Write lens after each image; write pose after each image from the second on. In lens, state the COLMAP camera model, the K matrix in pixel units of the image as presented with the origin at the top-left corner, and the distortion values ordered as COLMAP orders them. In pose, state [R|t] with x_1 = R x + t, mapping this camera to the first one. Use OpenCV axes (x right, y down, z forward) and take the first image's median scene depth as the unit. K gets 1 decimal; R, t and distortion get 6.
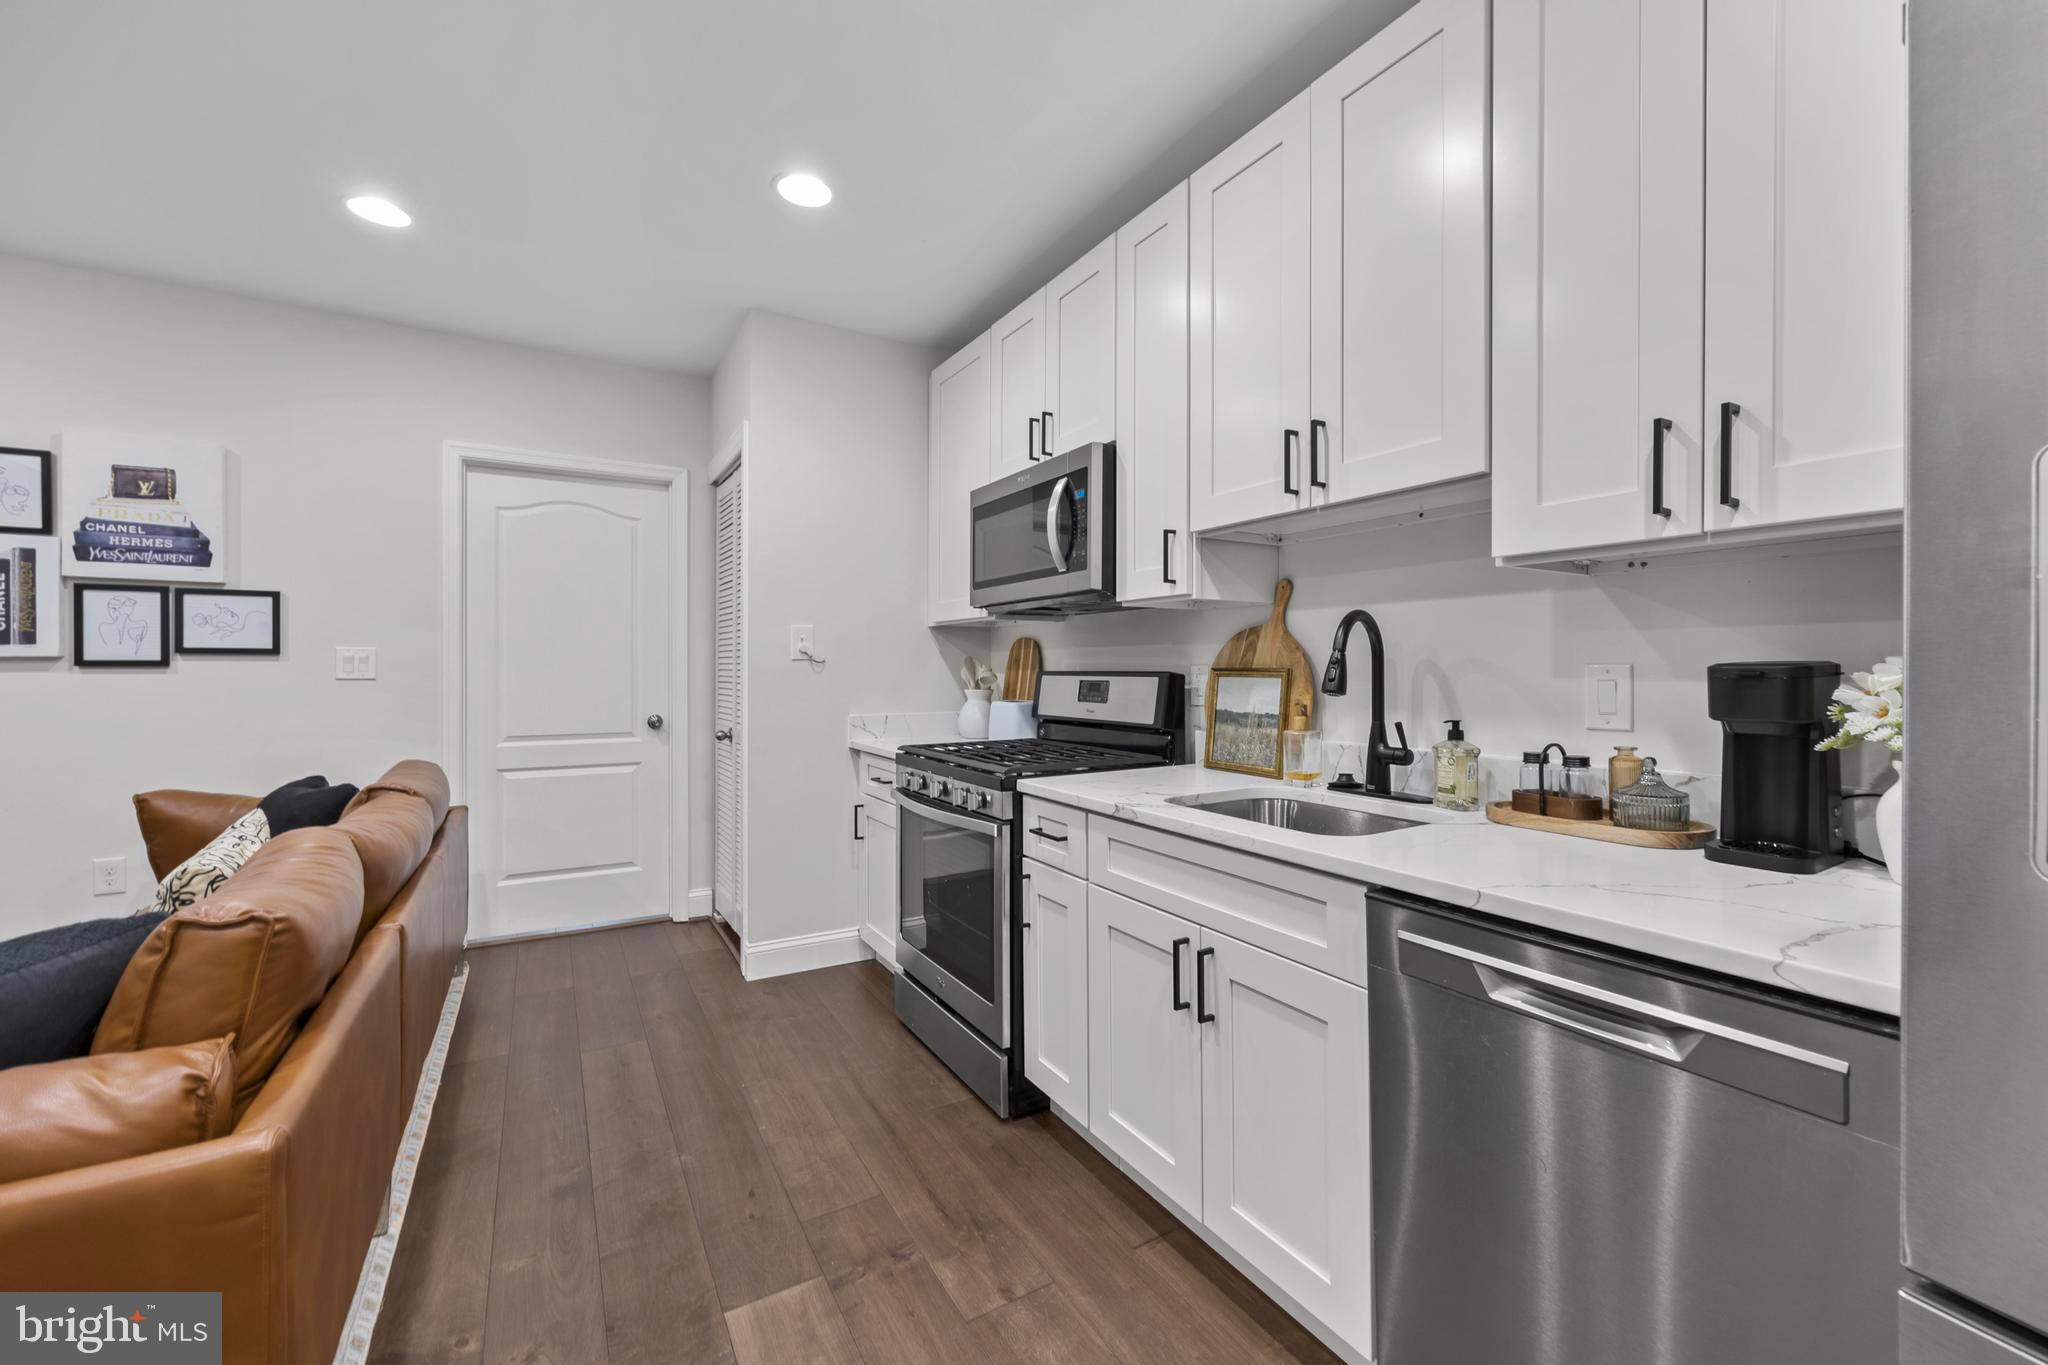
lens RADIAL K [[827.8, 0, 1030.7], [0, 827.8, 673.9], [0, 0, 1]] dist [-0.000245, -0.000383]
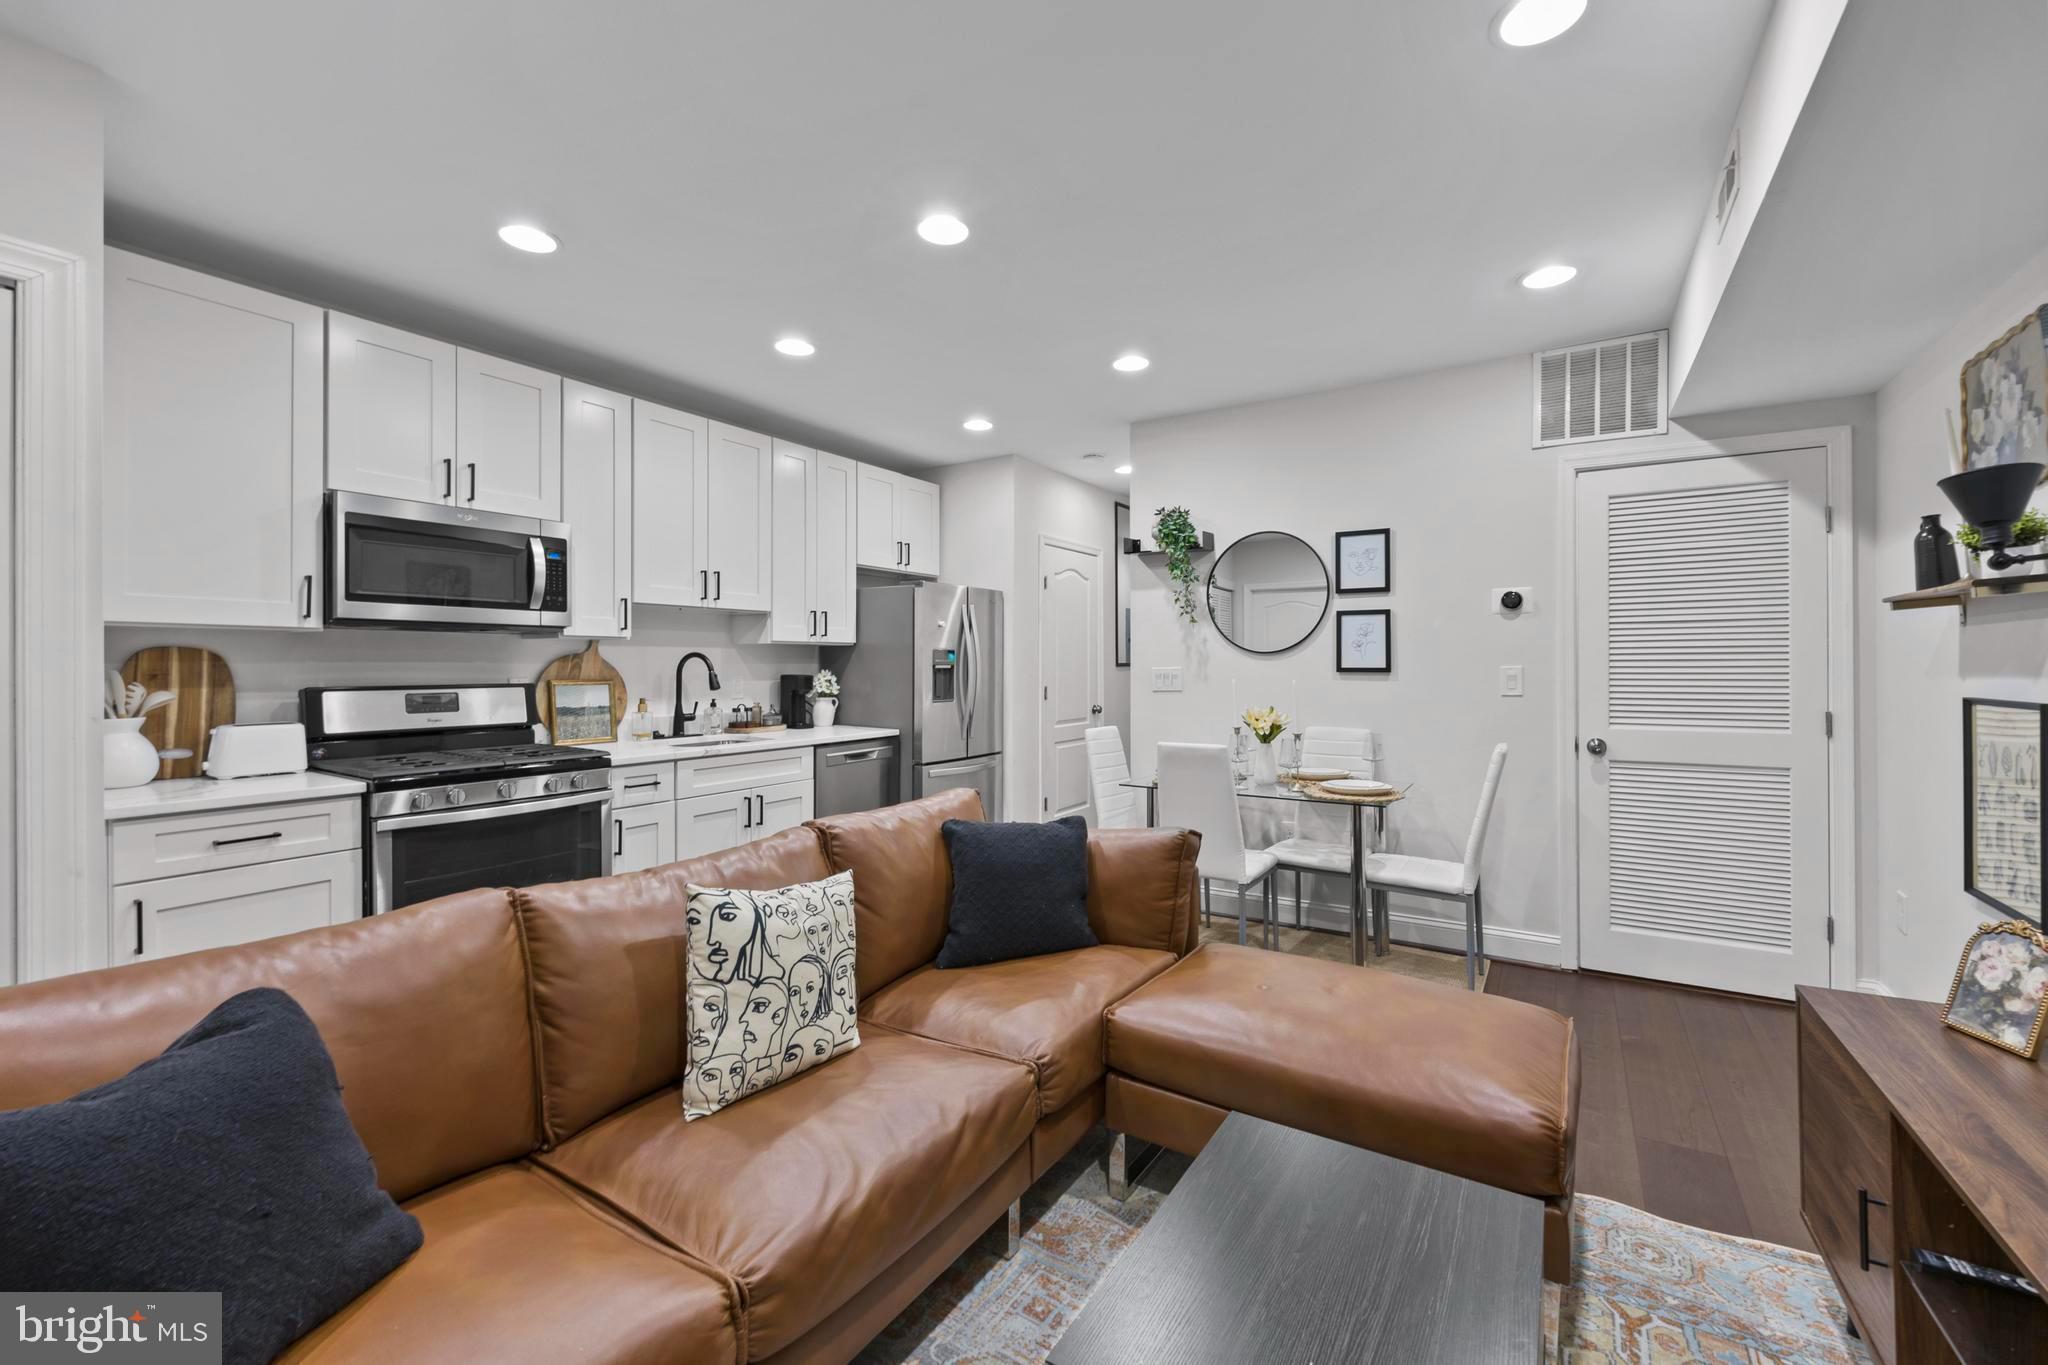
lens RADIAL K [[827.8, 0, 1030.7], [0, 827.8, 673.9], [0, 0, 1]] dist [-0.000245, -0.000383]
pose [[-0.449744, -0.012752, 0.893066, -1.337181], [0.004005, 0.999859, 0.016294, -0.034782], [-0.893148, 0.010905, -0.449630, 0.796868]]
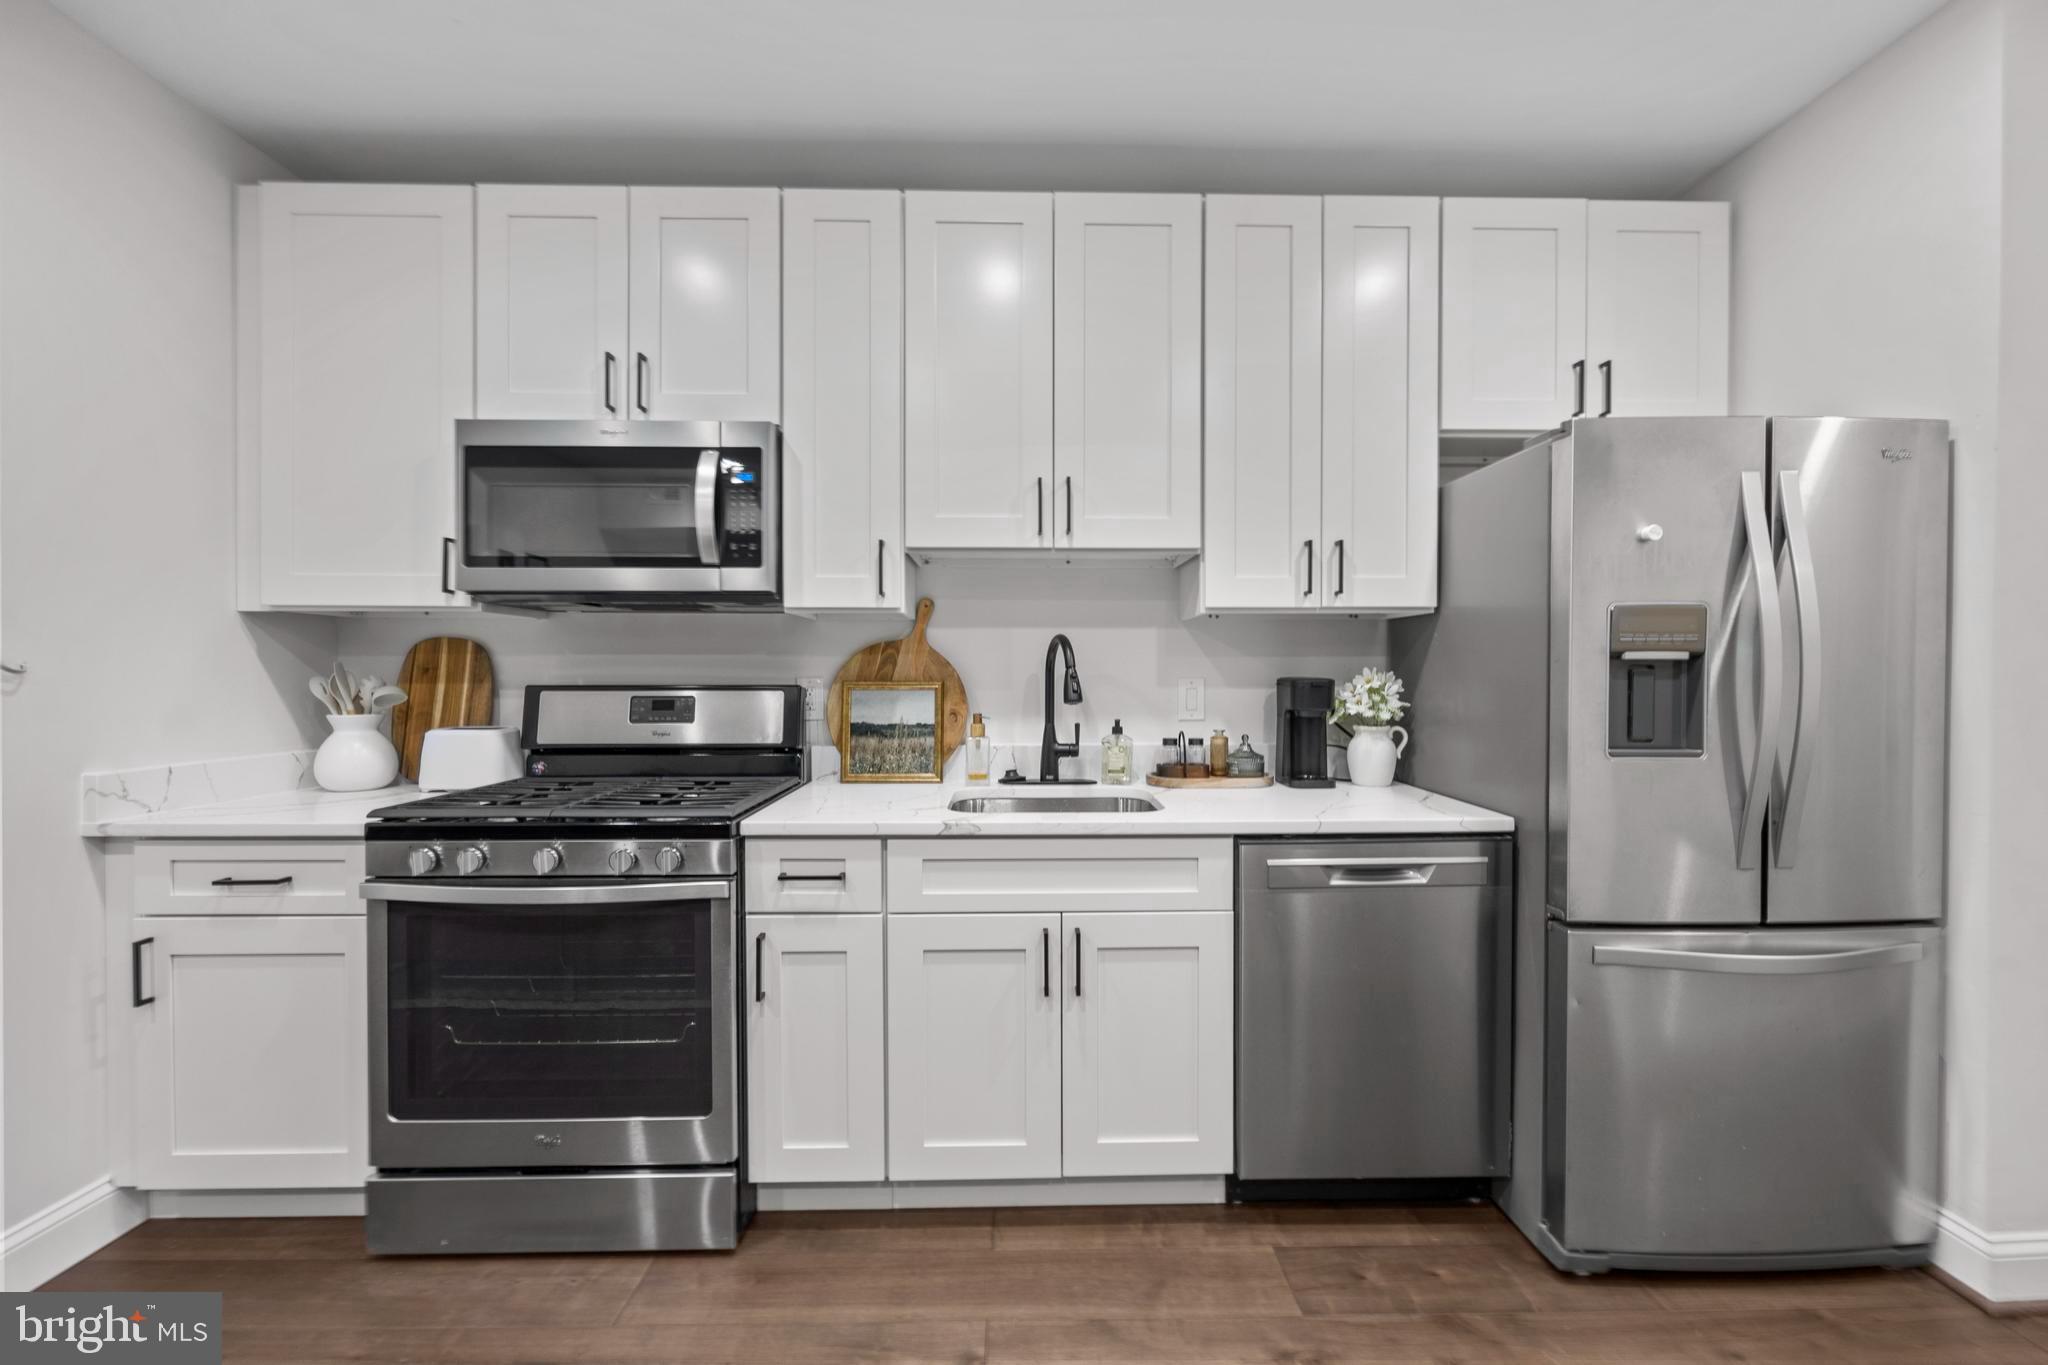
lens RADIAL K [[822.0, 0, 1030.3], [0, 822.0, 680.0], [0, 0, 1]] dist [-0.002110, -0.000420]
pose [[0.491985, -0.007005, 0.870576, -0.463853], [0.005804, 0.999972, 0.004766, -0.010147], [-0.870584, 0.002708, 0.492012, 0.289136]]
